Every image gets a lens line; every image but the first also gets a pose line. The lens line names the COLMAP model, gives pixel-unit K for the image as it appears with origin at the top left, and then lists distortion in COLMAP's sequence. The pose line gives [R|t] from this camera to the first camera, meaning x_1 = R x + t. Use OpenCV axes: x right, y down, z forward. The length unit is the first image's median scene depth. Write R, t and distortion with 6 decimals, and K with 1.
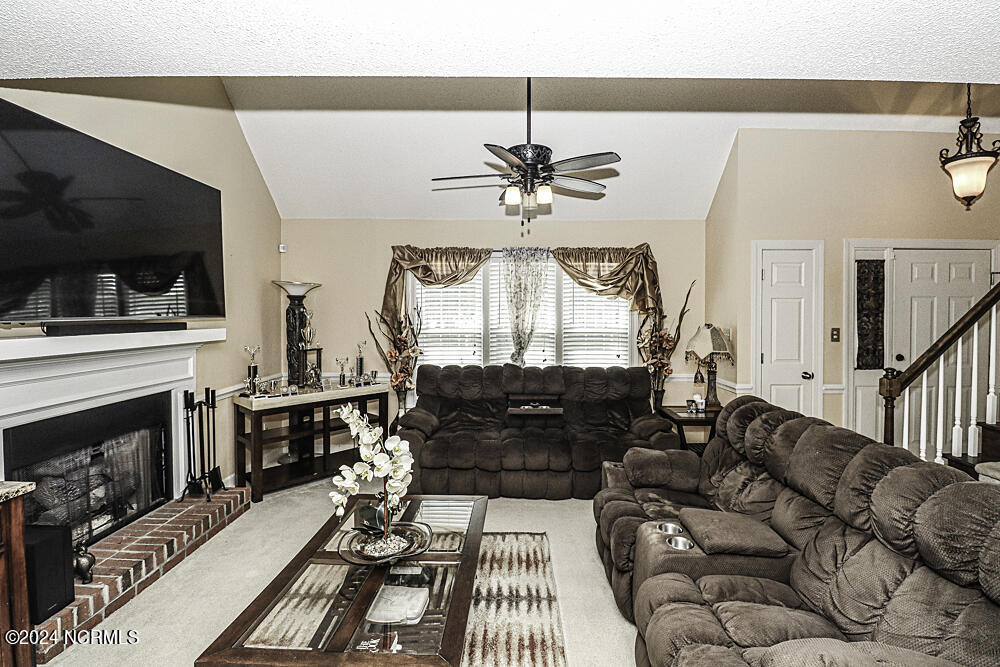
lens RADIAL K [[463.6, 0, 501.9], [0, 463.6, 326.1], [0, 0, 1]] dist [-0.010639, -0.002006]
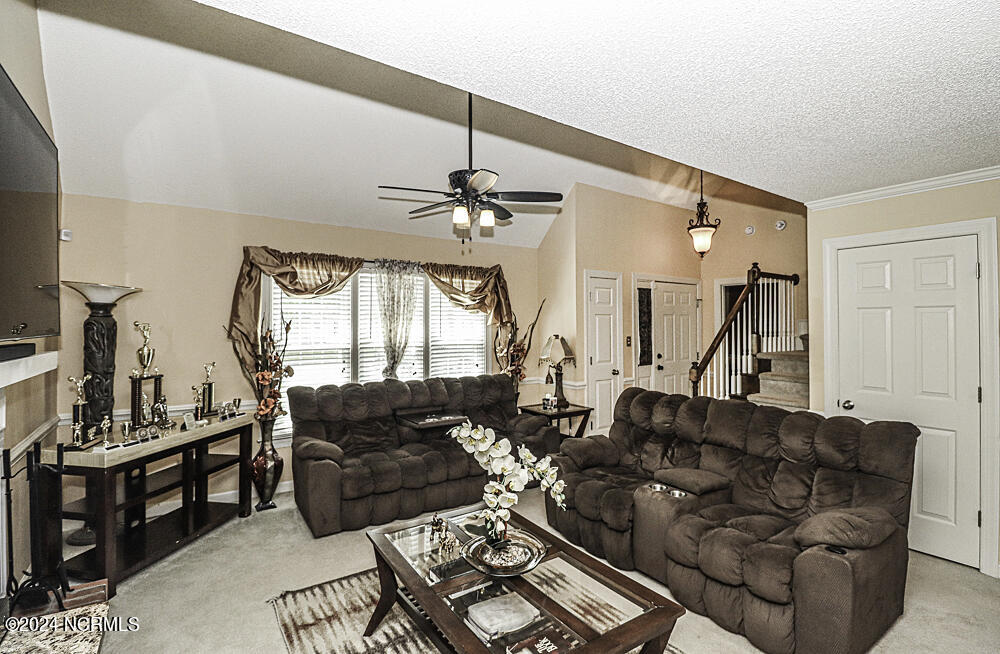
lens RADIAL K [[471.9, 0, 504.9], [0, 471.9, 322.8], [0, 0, 1]] dist [-0.011517, -0.005290]
pose [[0.818110, 0.000375, 0.575061, -0.354744], [0.017390, 0.999526, -0.025391, -0.006772], [-0.574799, 0.030773, 0.817716, 0.053704]]
